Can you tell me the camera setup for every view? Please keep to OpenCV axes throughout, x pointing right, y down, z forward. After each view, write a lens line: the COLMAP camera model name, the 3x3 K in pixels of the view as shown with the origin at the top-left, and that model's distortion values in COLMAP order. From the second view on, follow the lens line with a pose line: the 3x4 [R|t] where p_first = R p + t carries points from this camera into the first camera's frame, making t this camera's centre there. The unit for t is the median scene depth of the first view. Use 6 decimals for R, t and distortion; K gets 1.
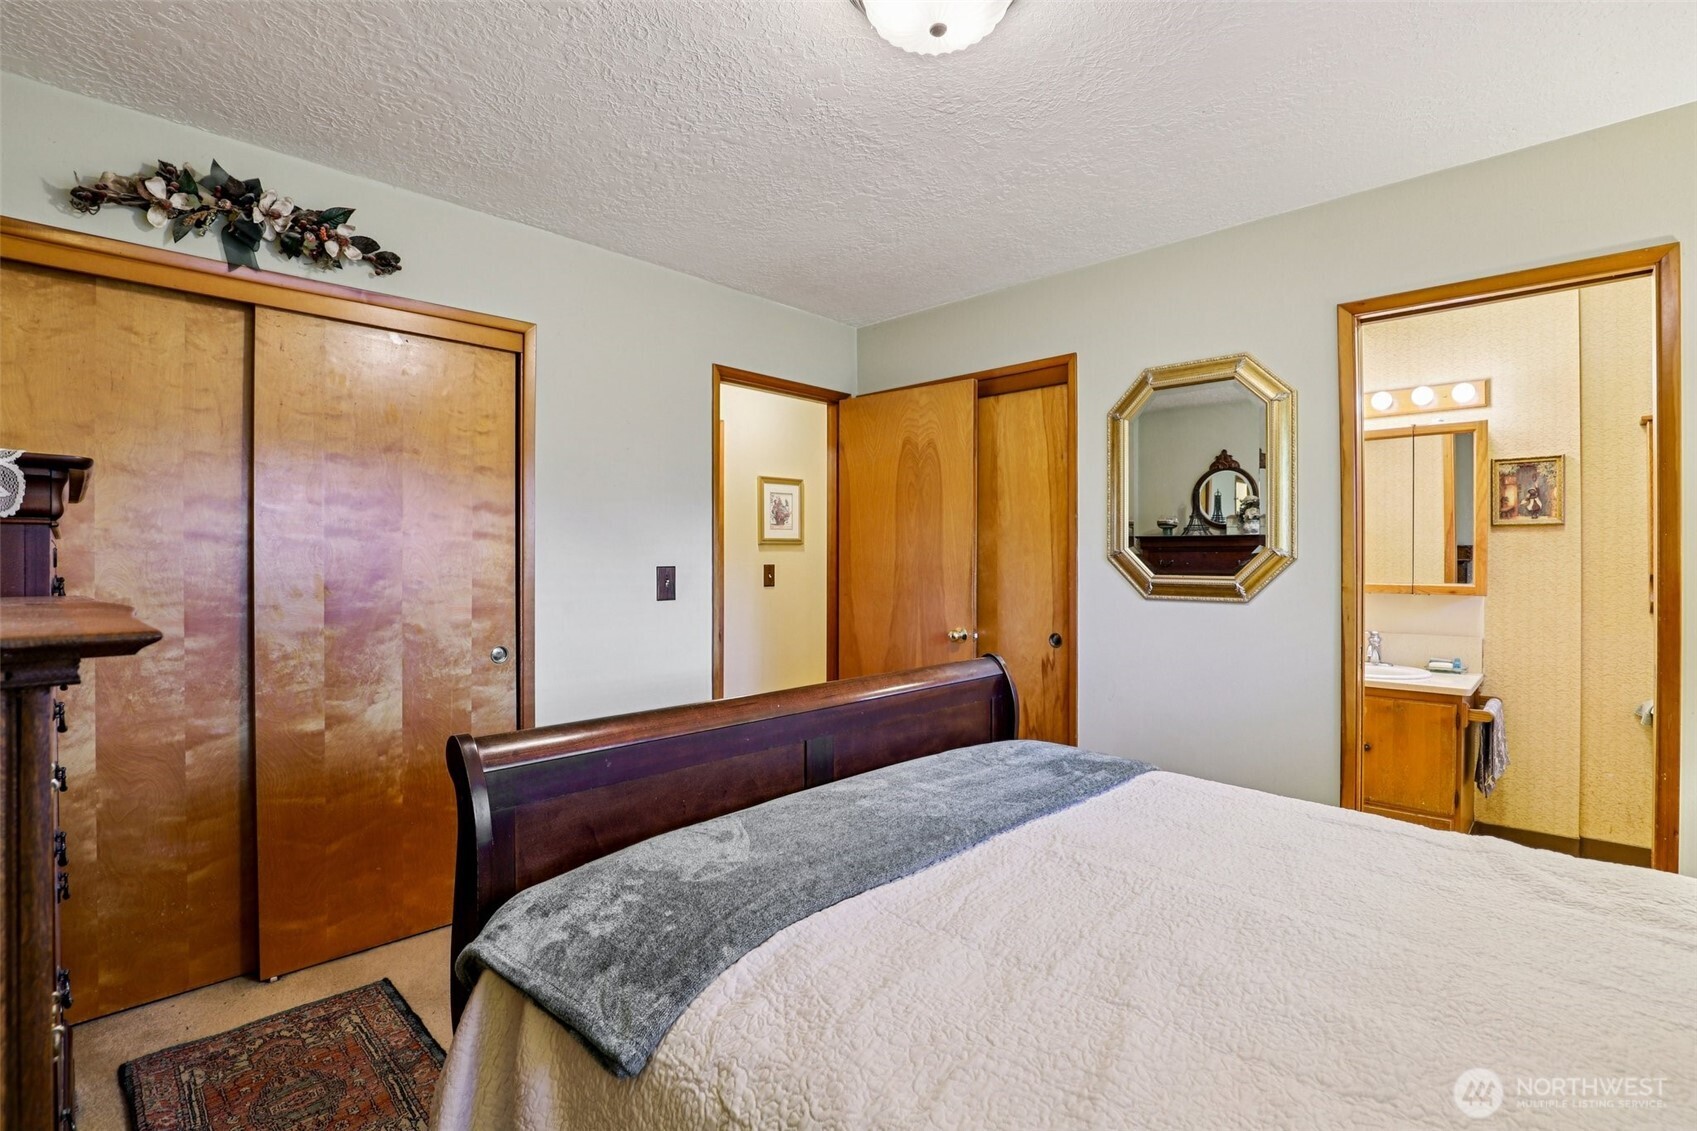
lens RADIAL K [[774.2, 0, 846.4], [0, 774.2, 562.3], [0, 0, 1]] dist [-0.027585, -0.000080]
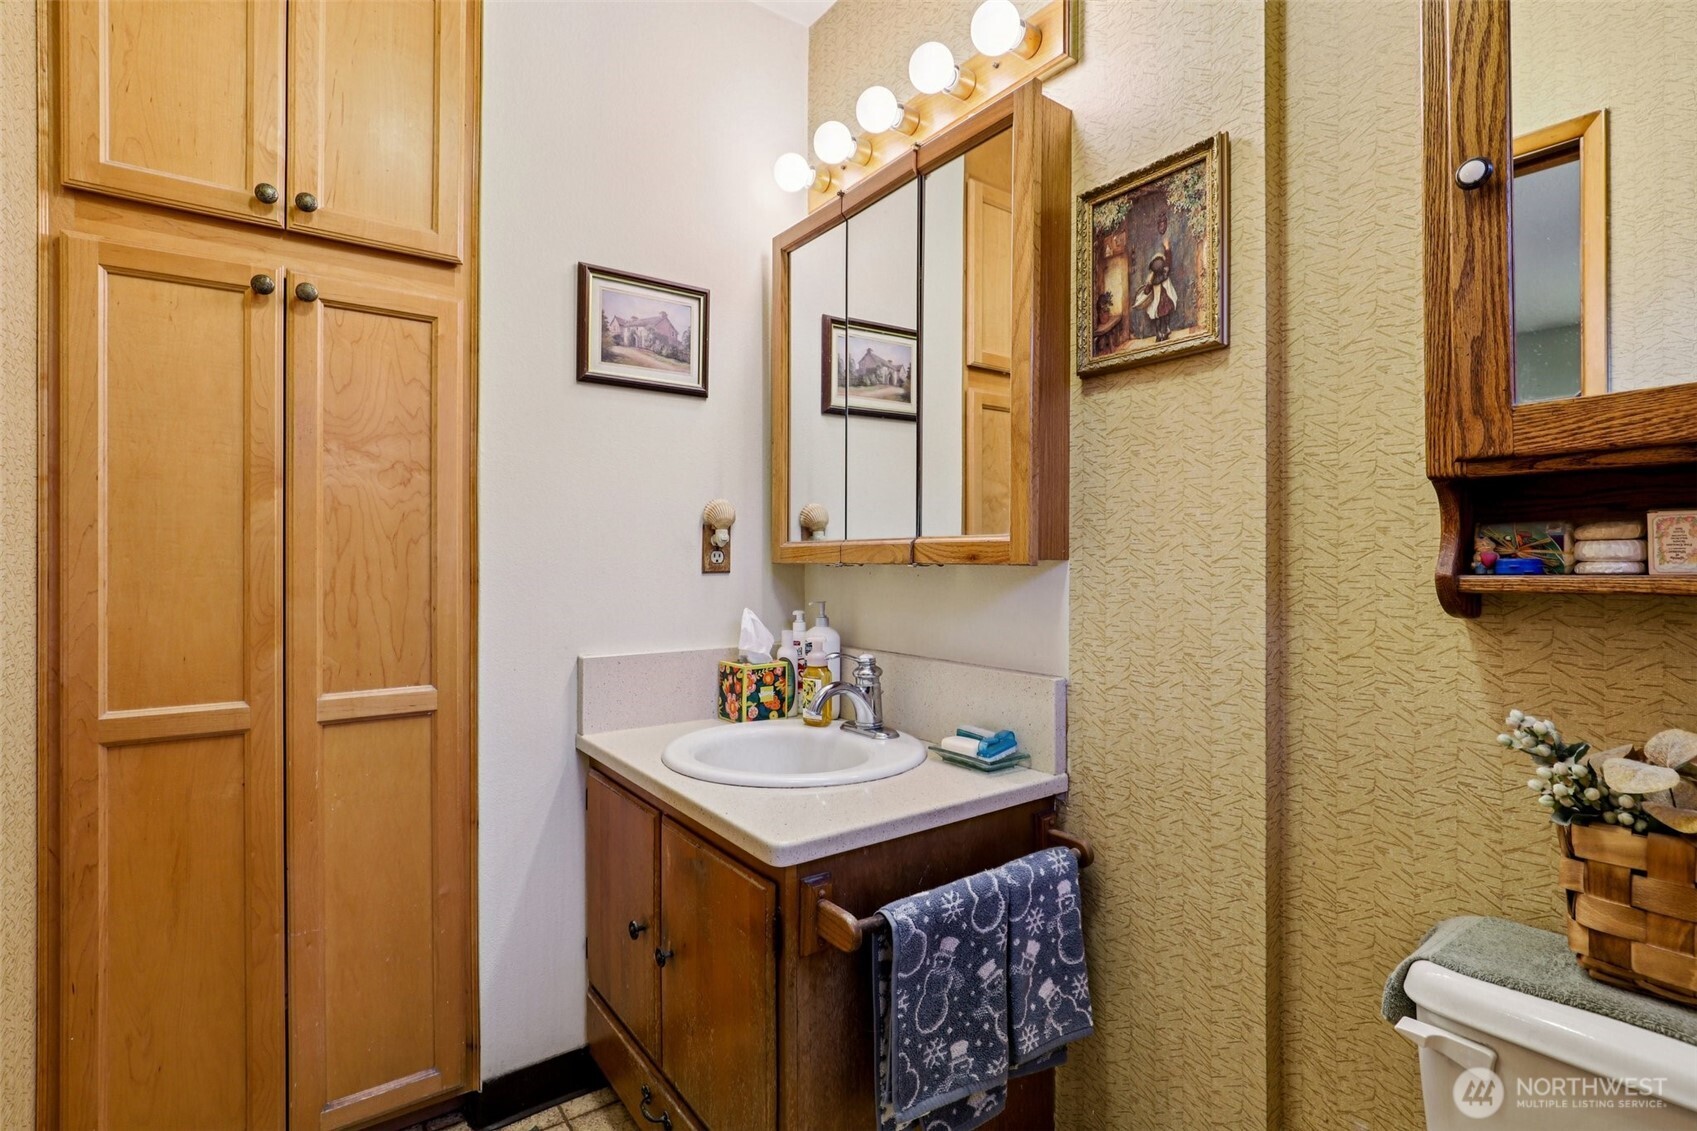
lens RADIAL K [[774.2, 0, 847.2], [0, 774.2, 567.0], [0, 0, 1]] dist [-0.027585, -0.000080]
pose [[0.987566, 0.003315, -0.157171, 0.821704], [-0.002242, 0.999973, 0.007001, 0.043547], [0.157190, -0.006562, 0.987547, 0.628196]]
